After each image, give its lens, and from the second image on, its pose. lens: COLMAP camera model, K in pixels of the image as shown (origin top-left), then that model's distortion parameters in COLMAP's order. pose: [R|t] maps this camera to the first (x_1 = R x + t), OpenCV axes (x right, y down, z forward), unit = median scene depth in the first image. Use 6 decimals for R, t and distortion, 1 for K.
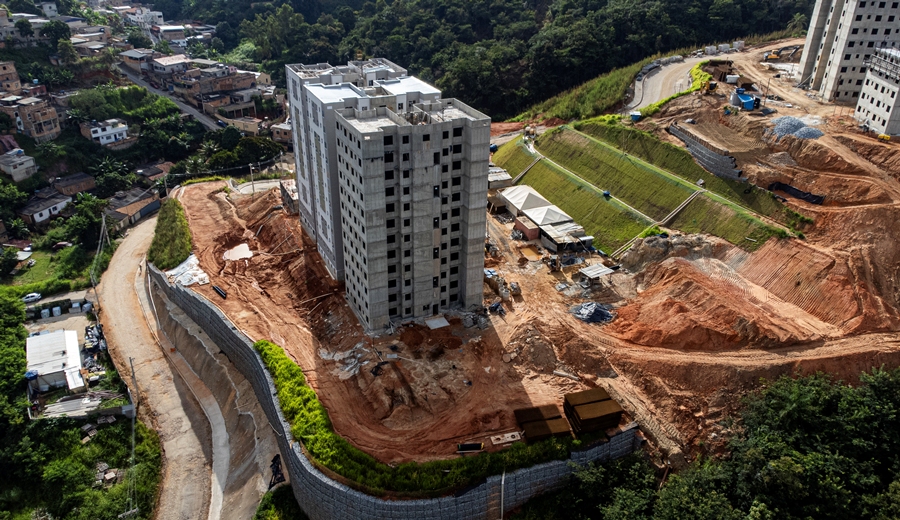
lens RADIAL K [[685.2, 0, 448.9], [0, 685.2, 254.6], [0, 0, 1]] dist [0.015766, 0.068285]
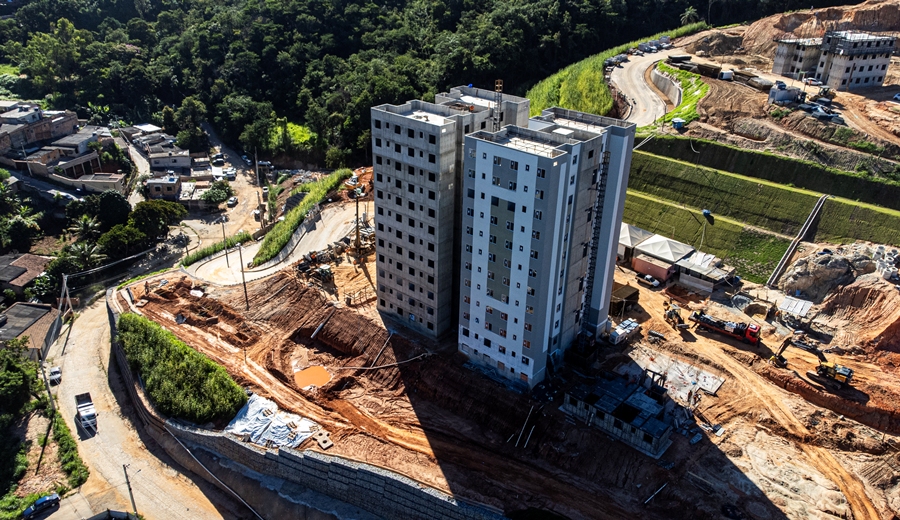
lens RADIAL K [[685.2, 0, 450.2], [0, 685.2, 257.2], [0, 0, 1]] dist [0.015766, 0.068285]
pose [[0.912012, -0.177596, 0.369722, -0.455564], [0.176718, 0.983583, 0.036545, -0.134446], [-0.370142, 0.032007, 0.928424, 0.311988]]
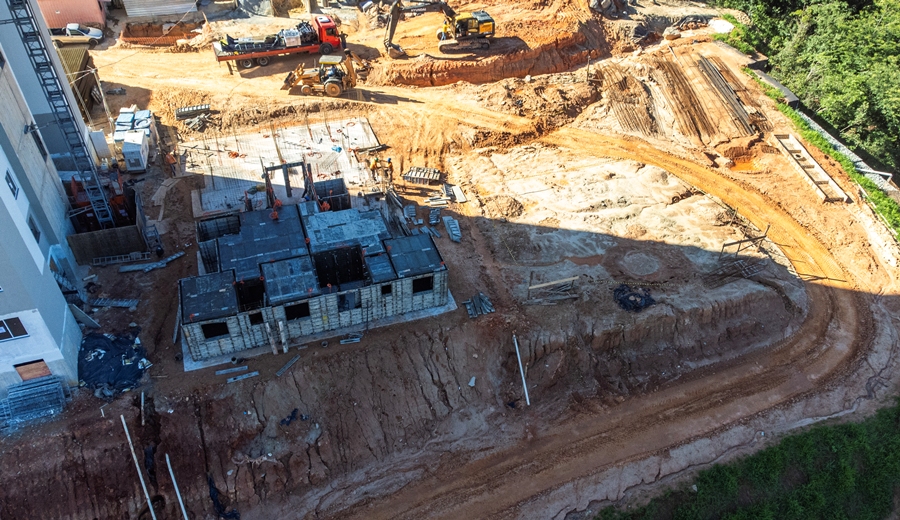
lens RADIAL K [[685.2, 0, 449.6], [0, 685.2, 262.2], [0, 0, 1]] dist [0.015766, 0.068285]
pose [[0.115706, -0.664443, 0.738328, -0.284168], [0.432746, 0.702788, 0.564642, -0.072068], [-0.894060, 0.254175, 0.368852, 0.712040]]
